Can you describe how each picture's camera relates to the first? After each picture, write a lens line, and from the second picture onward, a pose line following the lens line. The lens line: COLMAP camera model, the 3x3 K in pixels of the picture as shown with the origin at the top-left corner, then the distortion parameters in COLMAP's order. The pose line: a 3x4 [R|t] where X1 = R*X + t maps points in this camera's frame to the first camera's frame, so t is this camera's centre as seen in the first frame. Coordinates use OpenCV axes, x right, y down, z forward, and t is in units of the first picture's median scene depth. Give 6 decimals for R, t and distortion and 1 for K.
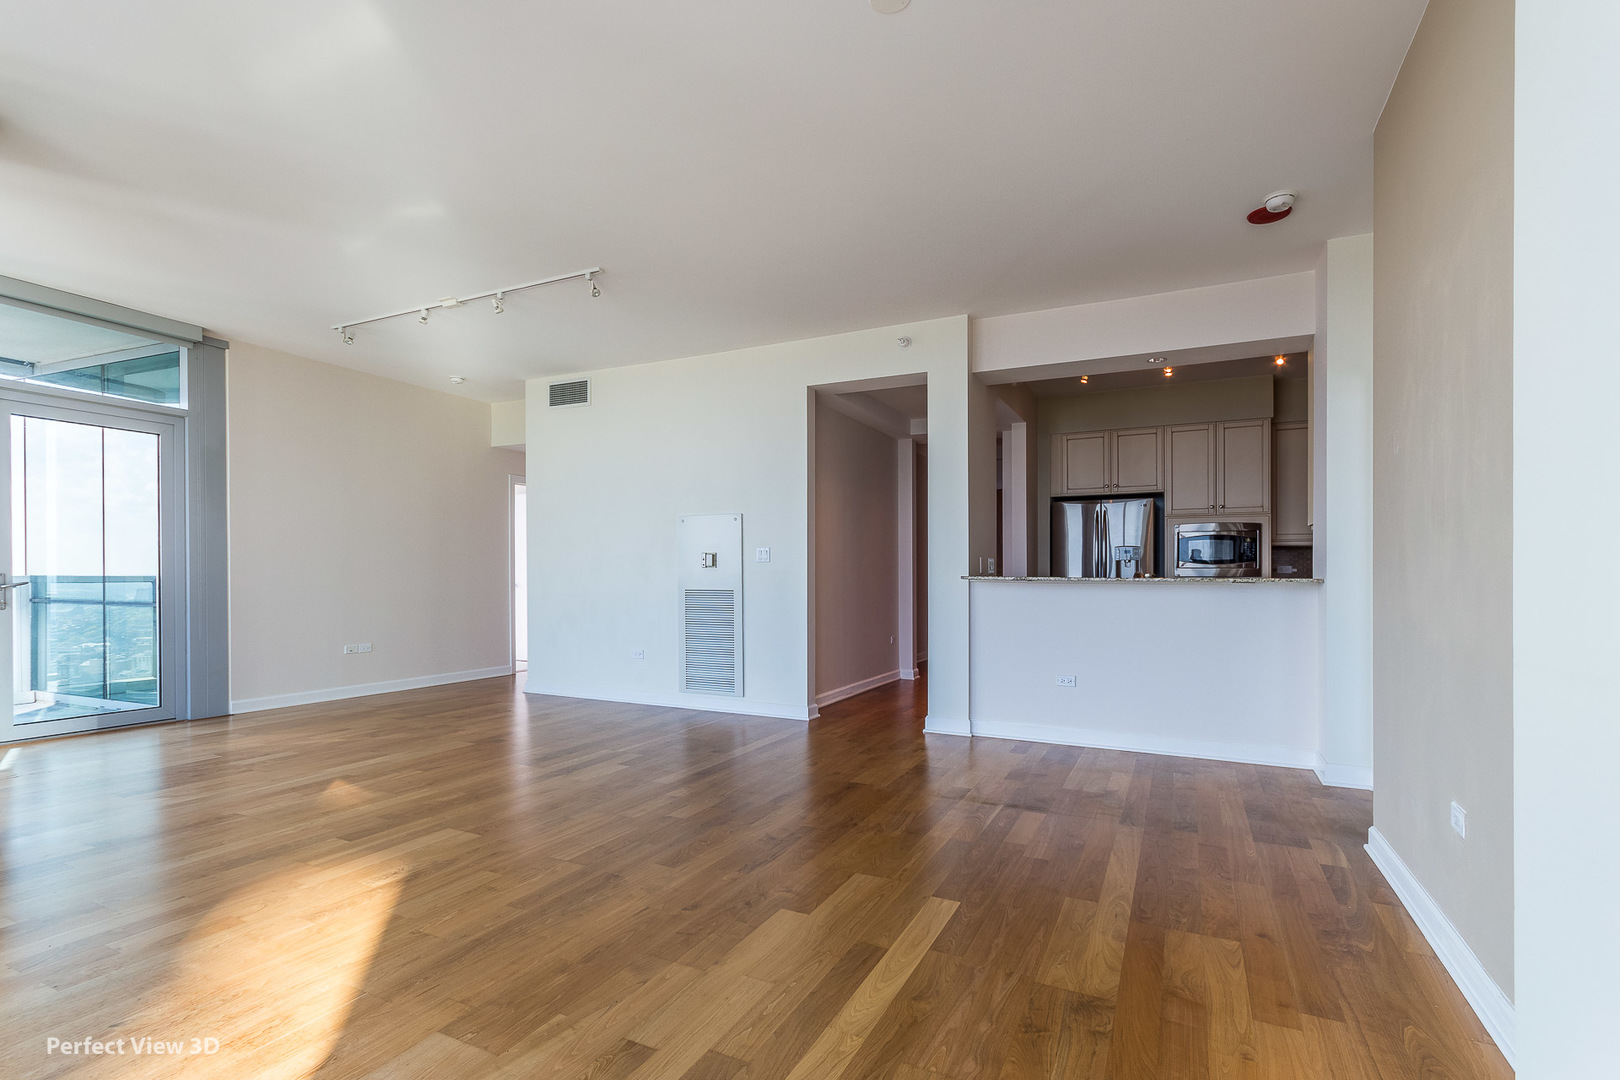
lens RADIAL K [[762.9, 0, 806.8], [0, 762.9, 577.4], [0, 0, 1]] dist [-0.000136, 0.000389]
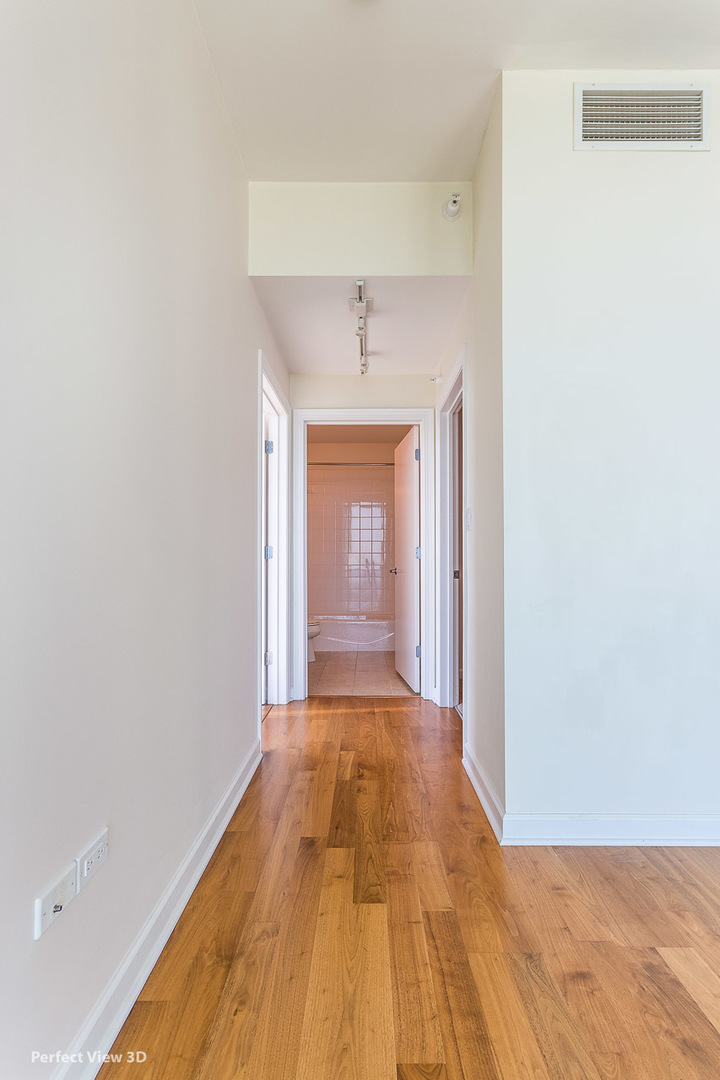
lens RADIAL K [[508.6, 0, 360.0], [0, 508.6, 540.0], [0, 0, 1]] dist [-0.000136, 0.000389]
pose [[0.903304, 0.014156, 0.428768, -0.562933], [0.001161, 0.999371, -0.035441, 0.001254], [-0.429000, 0.032511, 0.902719, 0.812001]]
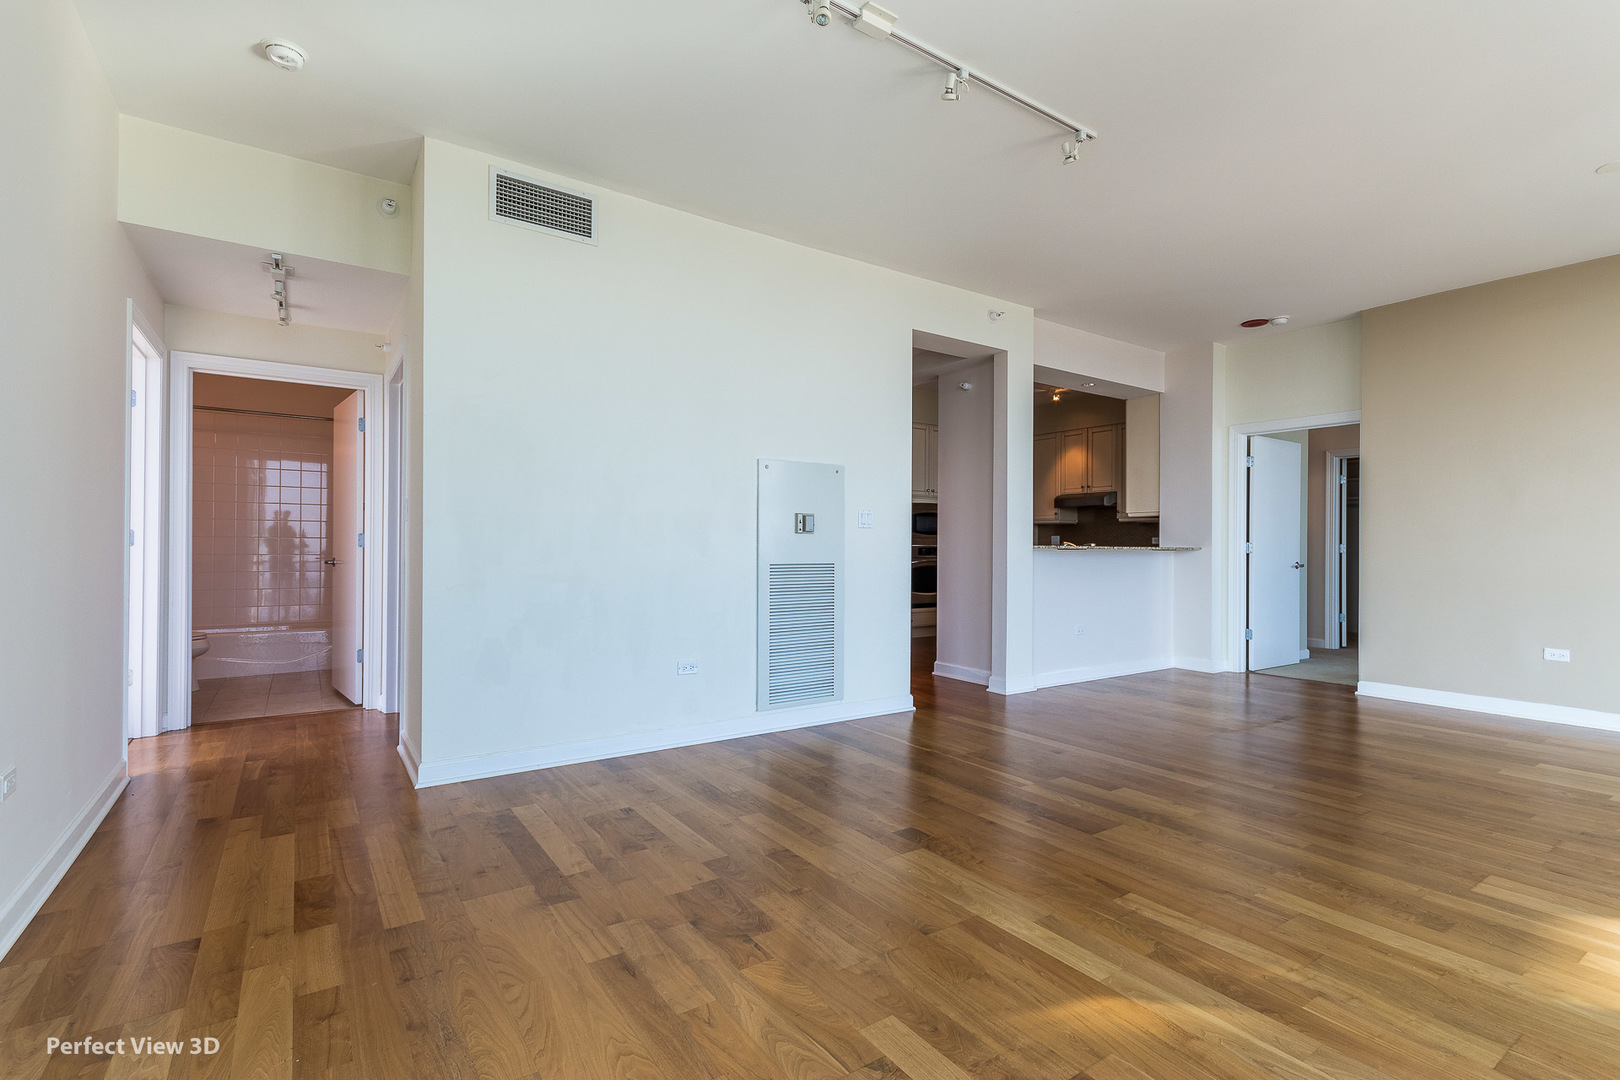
lens RADIAL K [[744.7, 0, 810.0], [0, 744.7, 540.0], [0, 0, 1]] dist [0.002631, 0.000734]
pose [[0.492094, 0.007532, 0.870509, -0.671635], [-0.004916, 0.999971, -0.005873, -0.002408], [-0.870528, -0.001389, 0.492117, 0.567952]]
